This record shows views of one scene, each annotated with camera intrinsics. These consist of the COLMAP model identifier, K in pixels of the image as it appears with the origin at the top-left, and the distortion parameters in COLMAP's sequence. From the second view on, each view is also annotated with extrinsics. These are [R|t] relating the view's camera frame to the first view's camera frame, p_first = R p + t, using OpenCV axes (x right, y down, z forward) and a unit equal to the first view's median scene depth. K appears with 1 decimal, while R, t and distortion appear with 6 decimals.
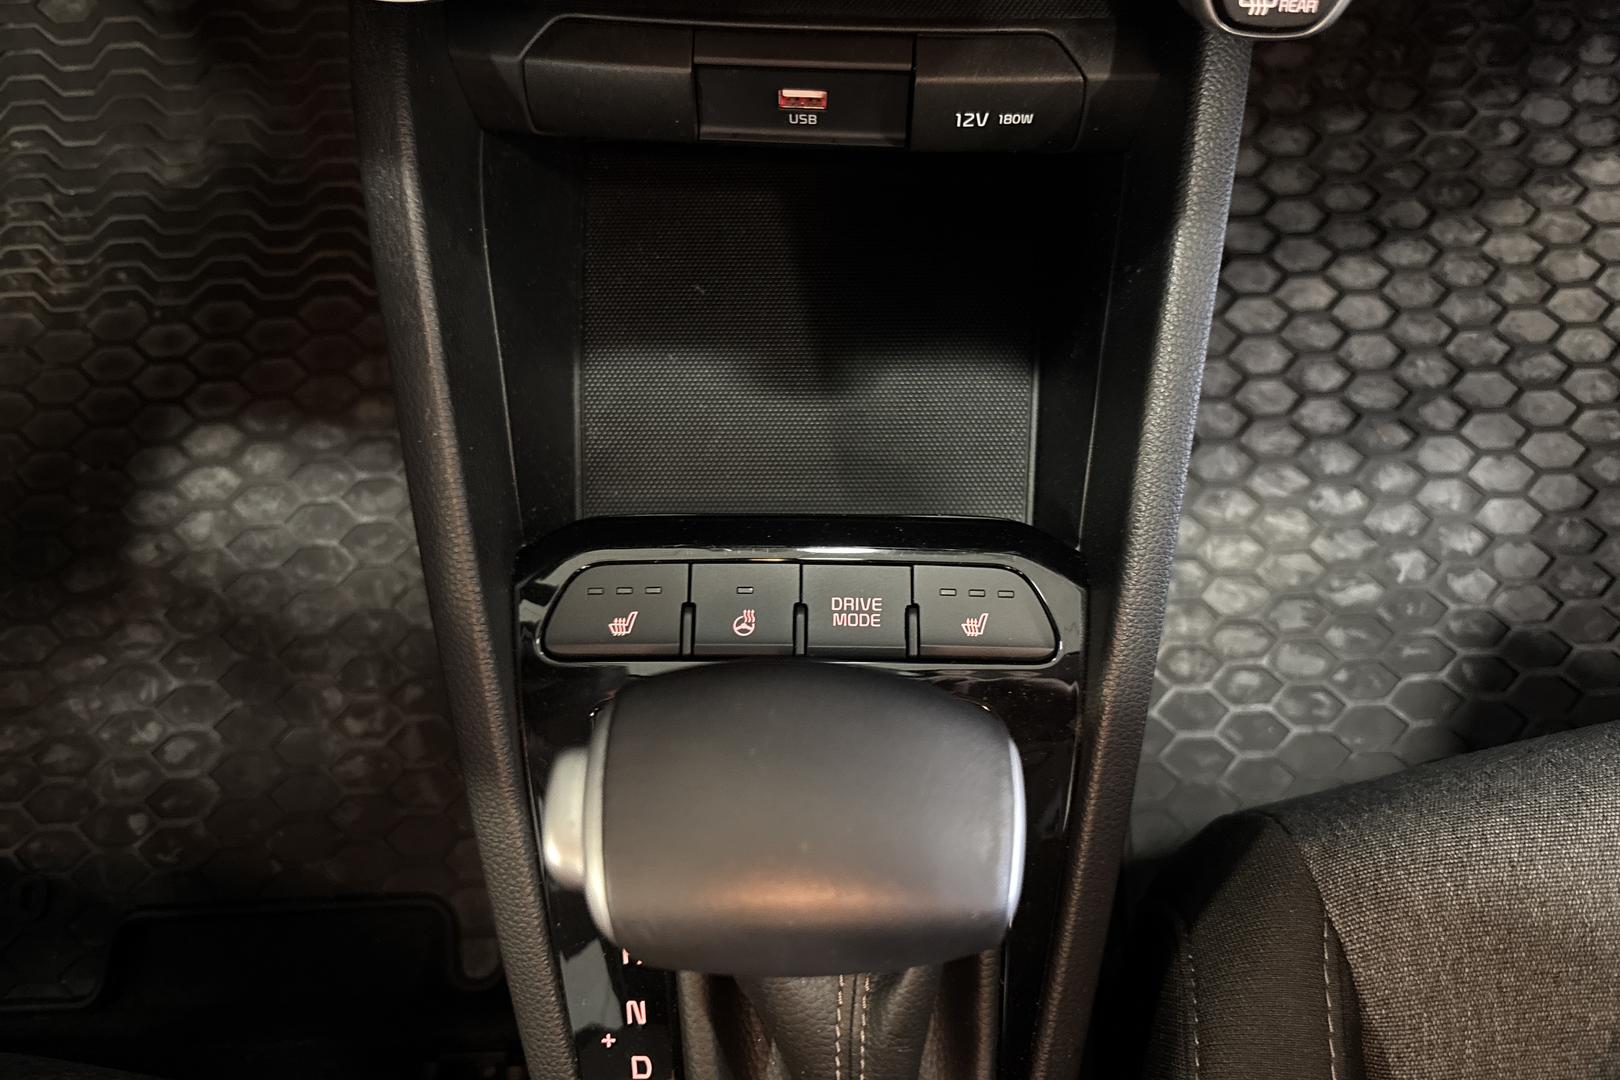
lens RADIAL K [[1236.8, 0, 810.0], [0, 1236.8, 540.0], [0, 0, 1]] dist [-0.031878, -0.006563]
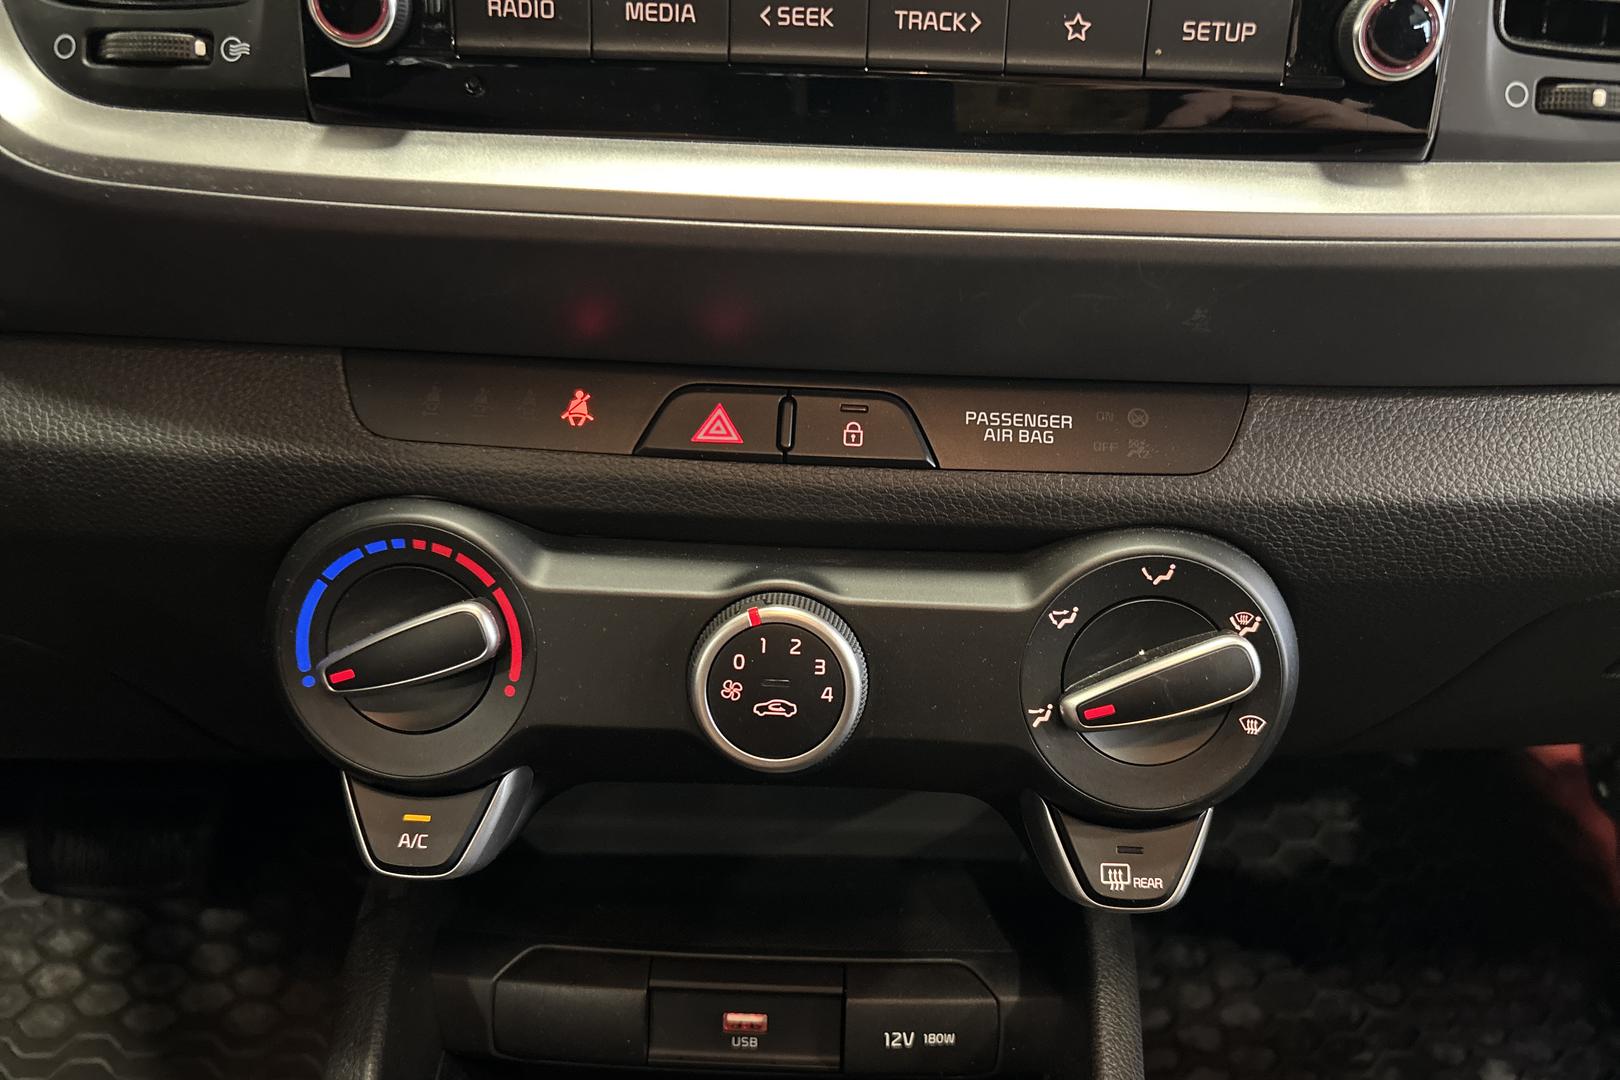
lens RADIAL K [[1236.8, 0, 810.0], [0, 1236.8, 540.0], [0, 0, 1]] dist [-0.031878, -0.006563]
pose [[0.999192, 0.023179, 0.032824, 0.006006], [0.010155, 0.644672, -0.764391, 0.207344], [-0.038879, 0.764107, 0.643916, -0.038937]]
